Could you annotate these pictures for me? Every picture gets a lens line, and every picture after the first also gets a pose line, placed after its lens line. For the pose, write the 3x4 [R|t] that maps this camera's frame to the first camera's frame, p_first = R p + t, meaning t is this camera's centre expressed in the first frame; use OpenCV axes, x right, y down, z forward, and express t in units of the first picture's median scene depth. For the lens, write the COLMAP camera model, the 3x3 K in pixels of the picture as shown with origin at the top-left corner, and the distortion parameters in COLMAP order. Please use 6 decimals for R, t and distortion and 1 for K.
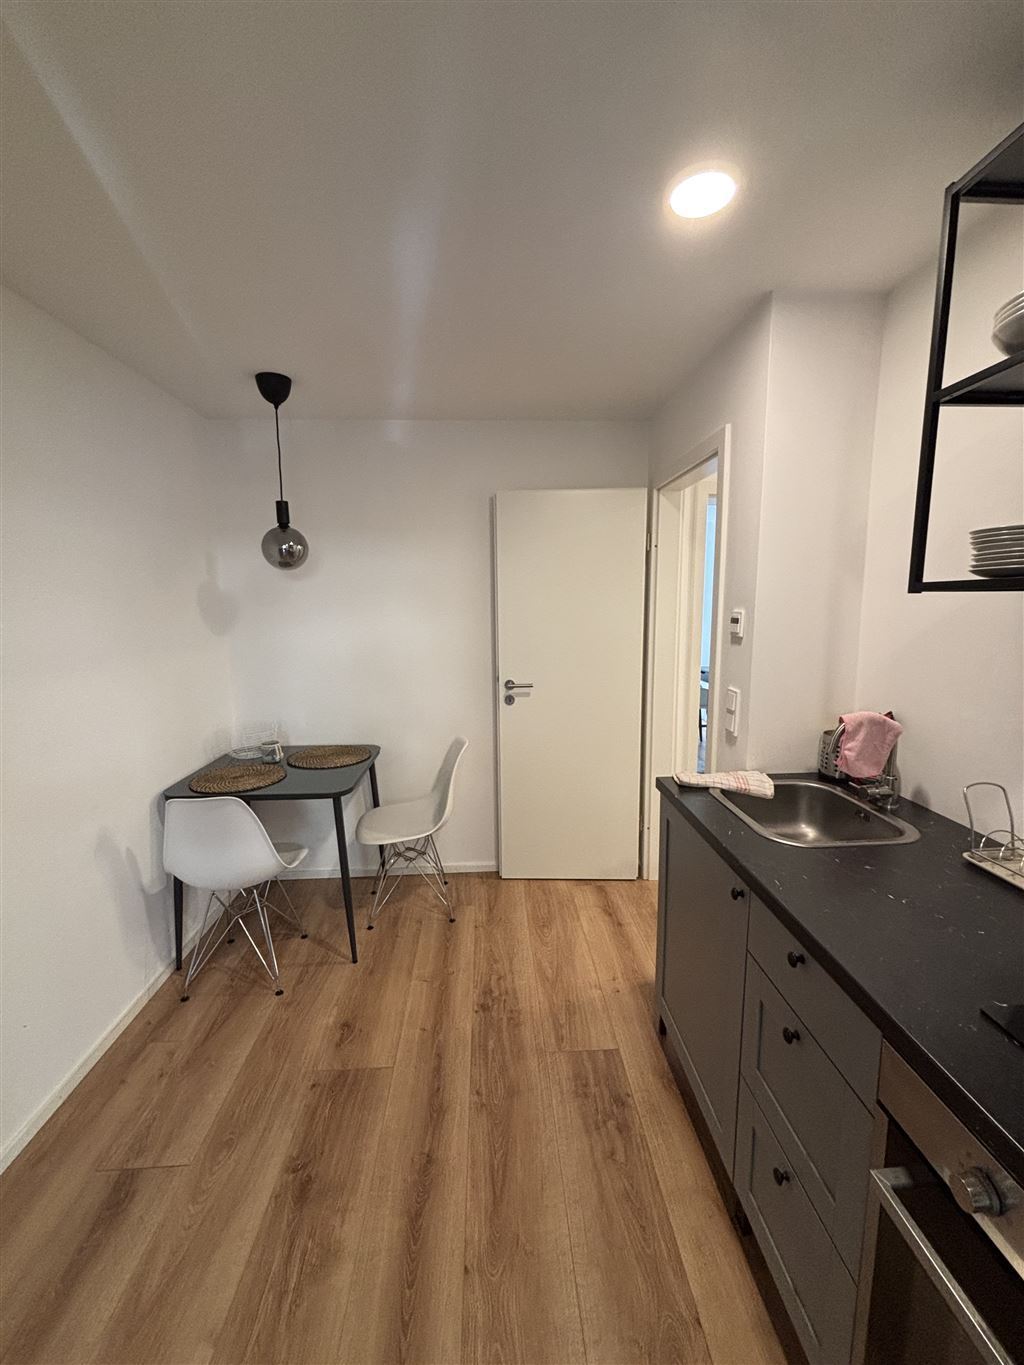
lens RADIAL K [[555.4, 0, 524.9], [0, 555.4, 681.5], [0, 0, 1]] dist [-0.002570, 0.001872]
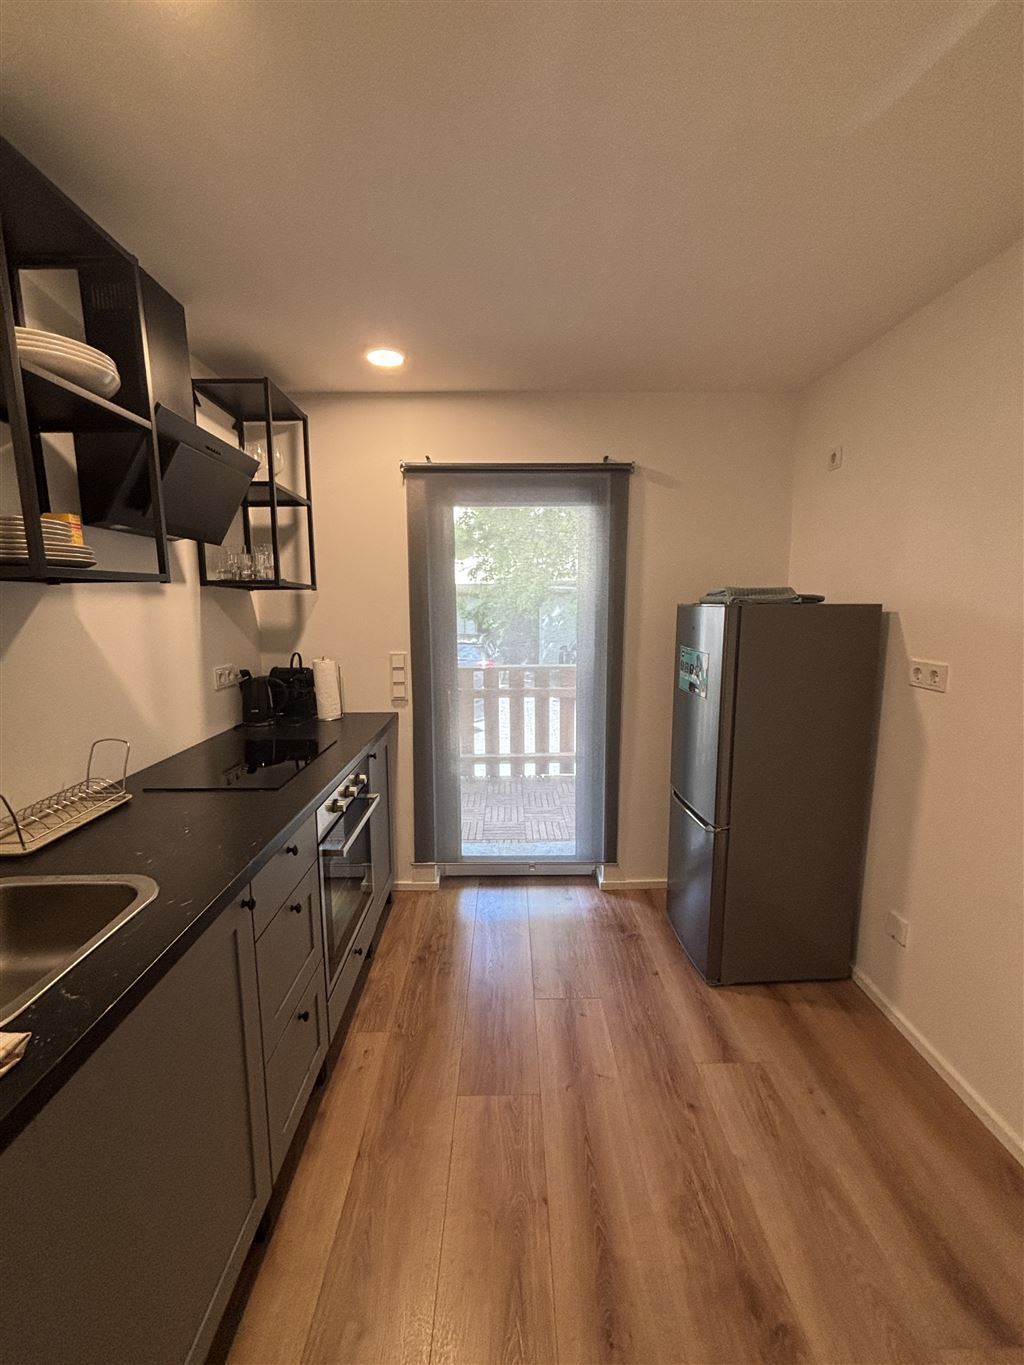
lens RADIAL K [[555.4, 0, 524.0], [0, 555.4, 684.0], [0, 0, 1]] dist [-0.002570, 0.001872]
pose [[-0.998893, 0.007510, 0.046440, -0.110720], [0.020651, 0.956973, 0.289441, -0.203616], [-0.042268, 0.290080, -0.956069, 1.585406]]
